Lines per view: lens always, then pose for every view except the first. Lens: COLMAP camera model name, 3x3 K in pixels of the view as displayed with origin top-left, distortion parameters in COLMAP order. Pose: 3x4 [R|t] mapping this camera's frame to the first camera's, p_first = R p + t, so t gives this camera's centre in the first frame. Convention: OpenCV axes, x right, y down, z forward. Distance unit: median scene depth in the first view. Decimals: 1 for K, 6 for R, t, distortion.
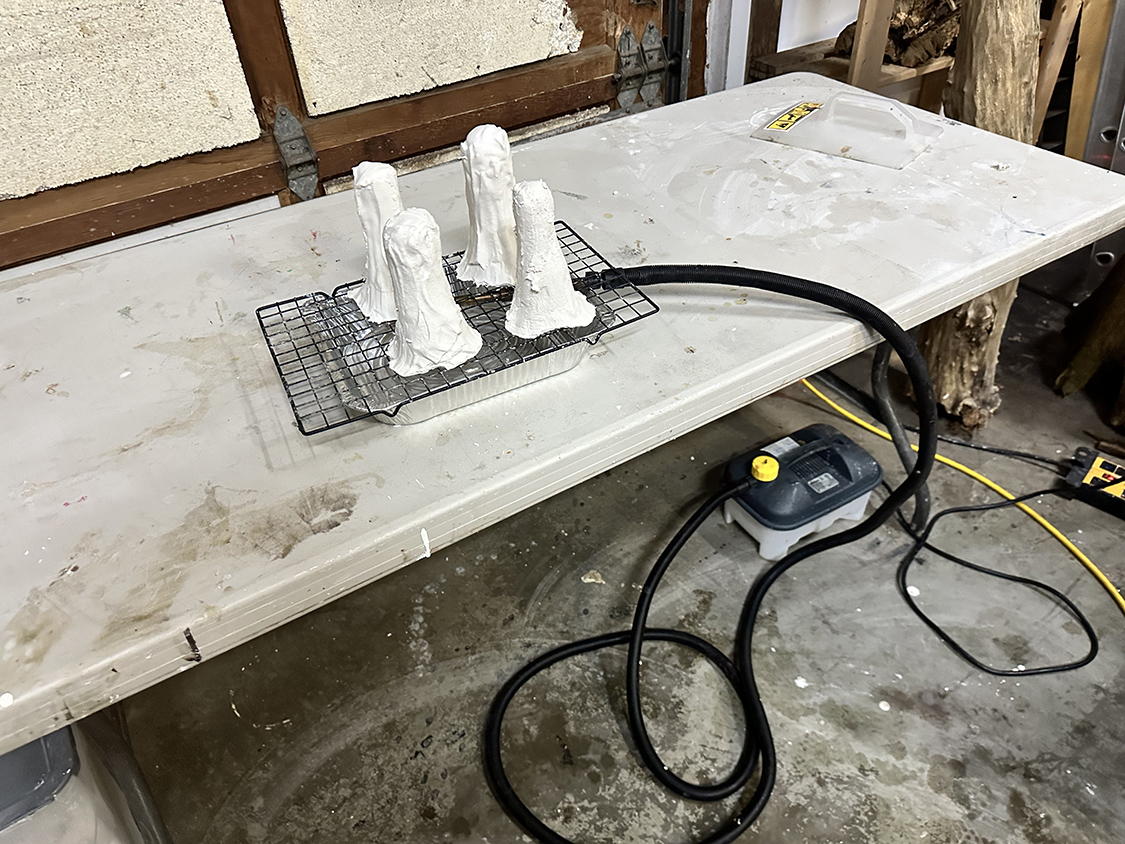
lens RADIAL K [[779.9, 0, 562.5], [0, 779.9, 416.5], [0, 0, 1]] dist [0.003511, -0.029079]
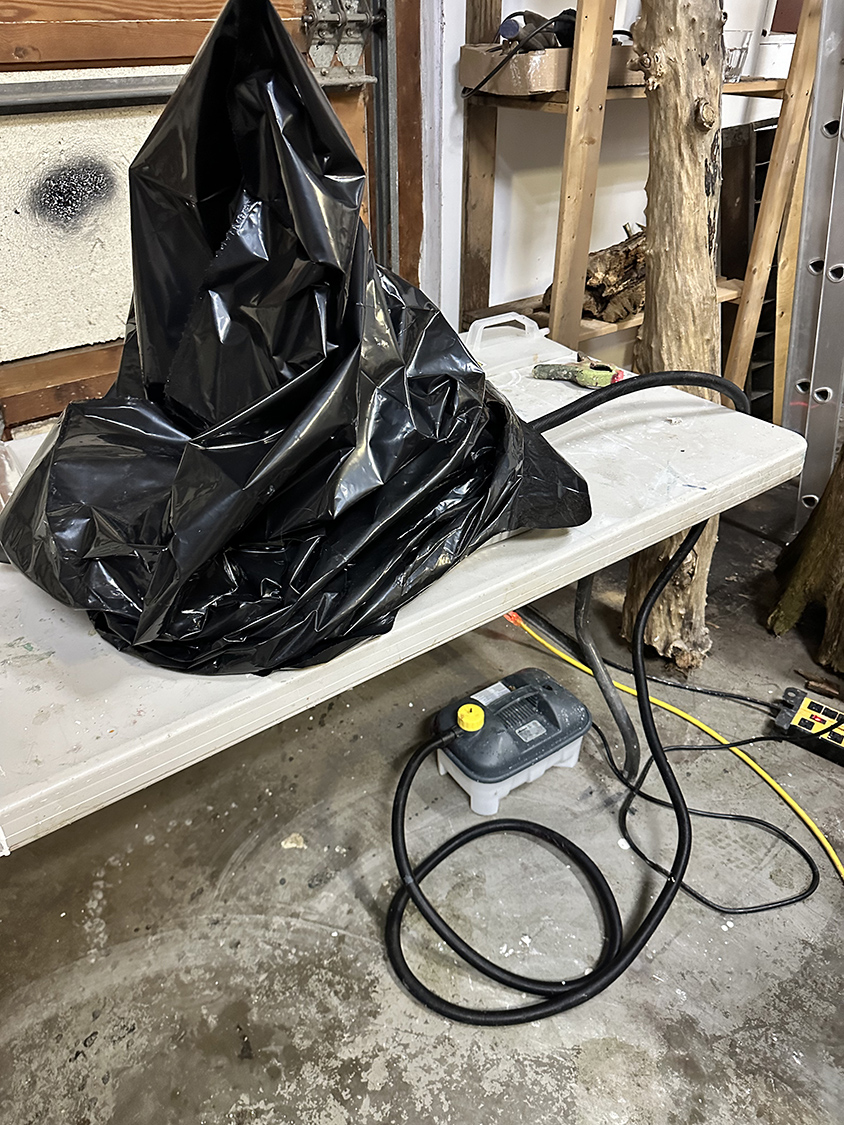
lens RADIAL K [[779.9, 0, 418.1], [0, 779.9, 559.6], [0, 0, 1]] dist [0.003511, -0.029079]
pose [[0.996438, -0.006596, 0.084066, 0.117067], [0.015766, 0.993929, -0.108891, -0.026863], [-0.082837, 0.109828, 0.990493, 0.021050]]
